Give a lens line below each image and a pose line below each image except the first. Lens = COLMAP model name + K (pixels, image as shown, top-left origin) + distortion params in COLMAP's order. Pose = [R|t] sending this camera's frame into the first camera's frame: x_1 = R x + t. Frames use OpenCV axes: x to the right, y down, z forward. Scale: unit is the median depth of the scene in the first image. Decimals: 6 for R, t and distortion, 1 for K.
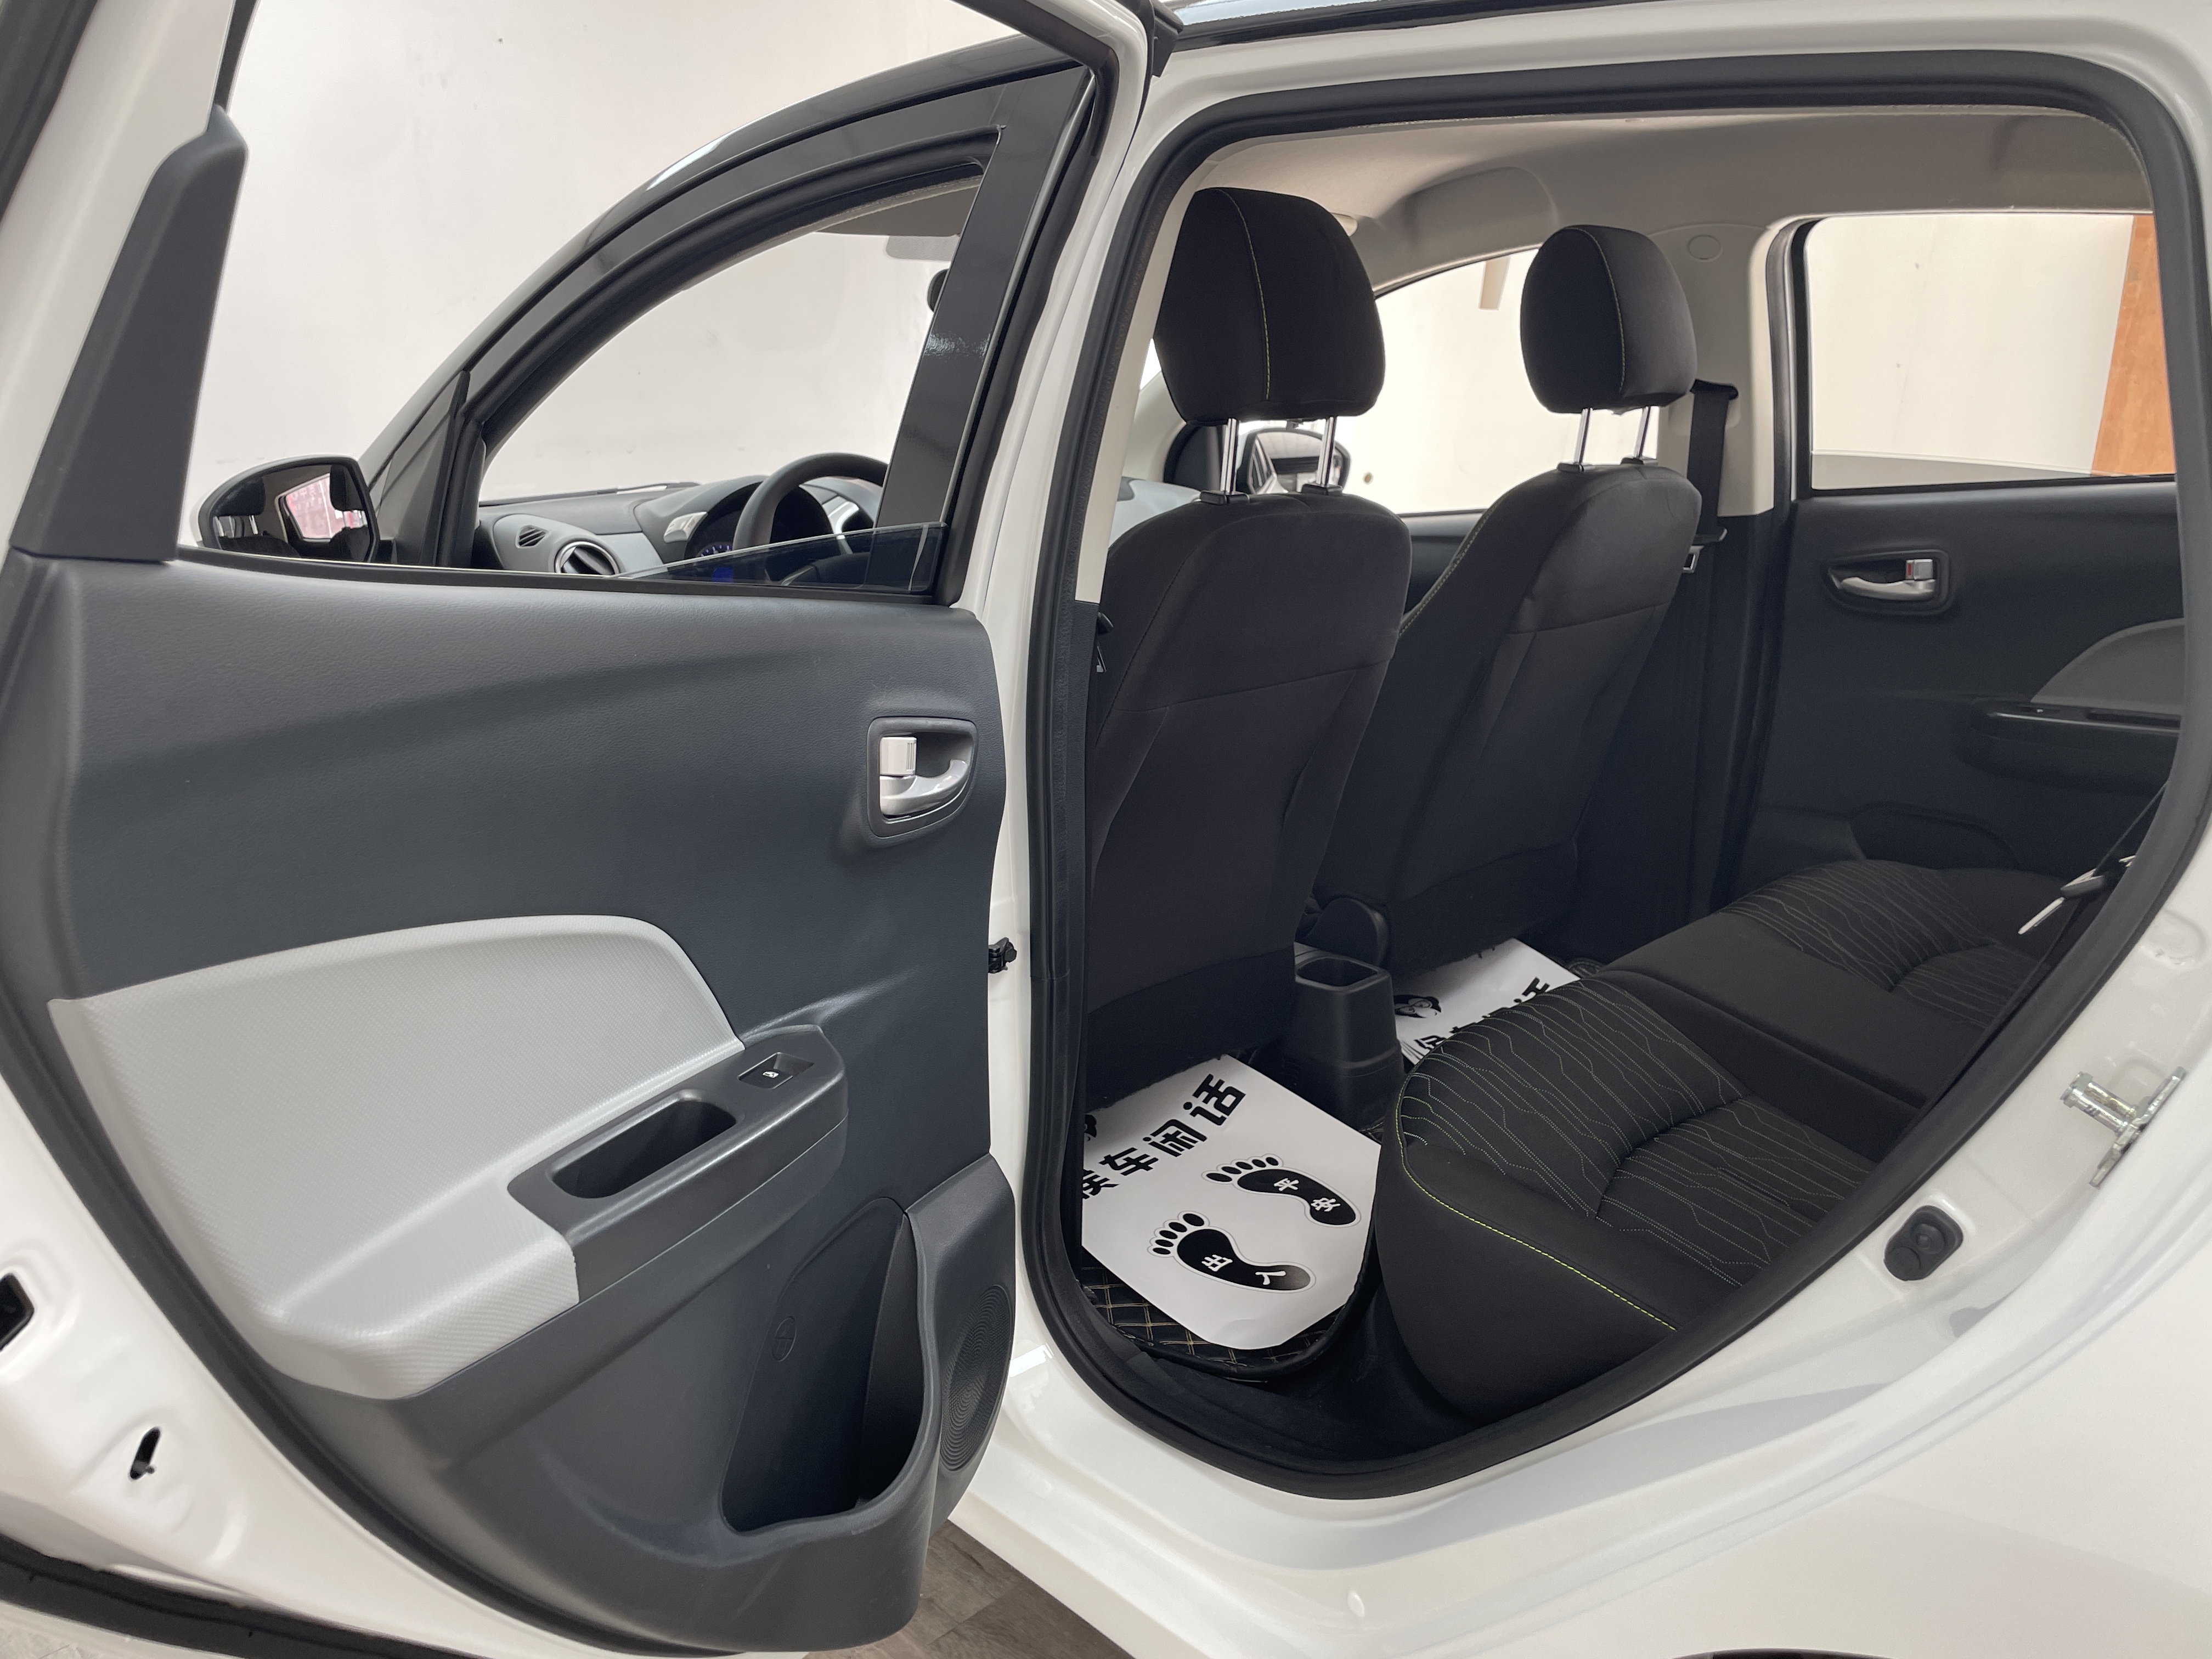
lens RADIAL K [[1675.3, 0, 1106.1], [0, 1675.3, 799.4], [0, 0, 1]] dist [0.107442, -0.151155]
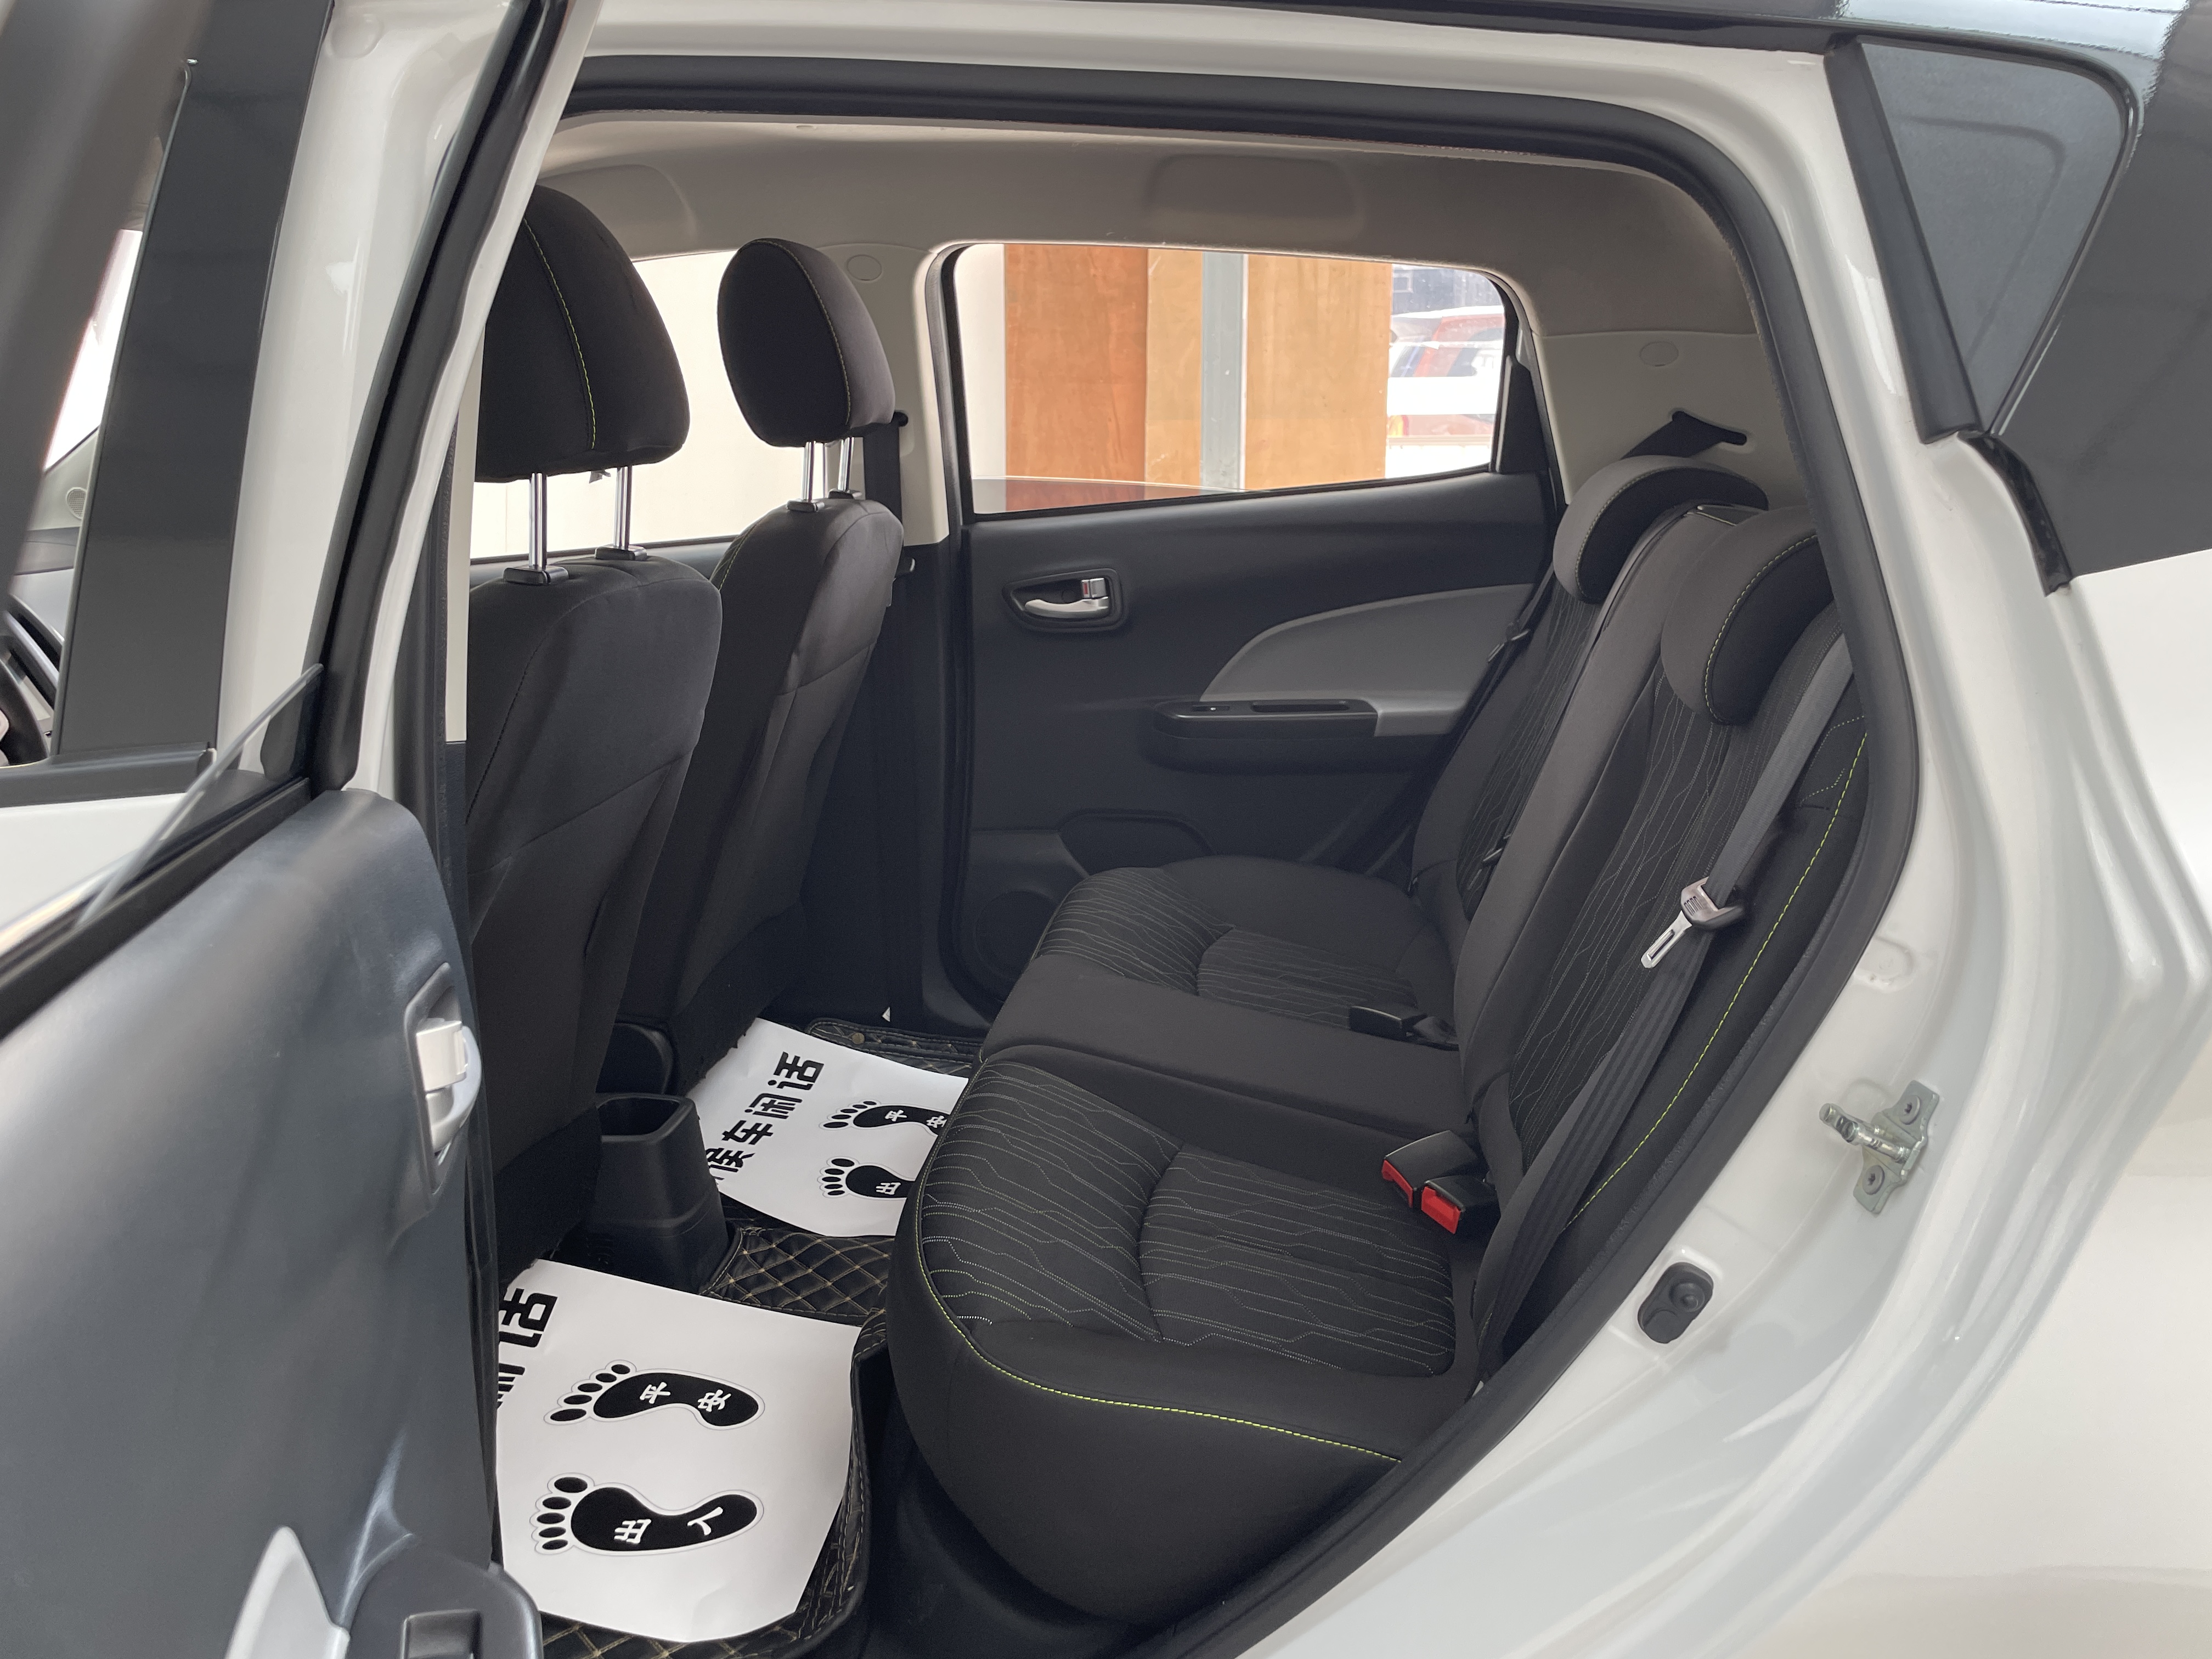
lens RADIAL K [[1675.3, 0, 1106.1], [0, 1675.3, 799.4], [0, 0, 1]] dist [0.107442, -0.151155]
pose [[0.793338, -0.153745, 0.589048, -0.155618], [0.153368, 0.986851, 0.051016, -0.062417], [-0.589147, 0.049868, 0.806486, 0.182708]]
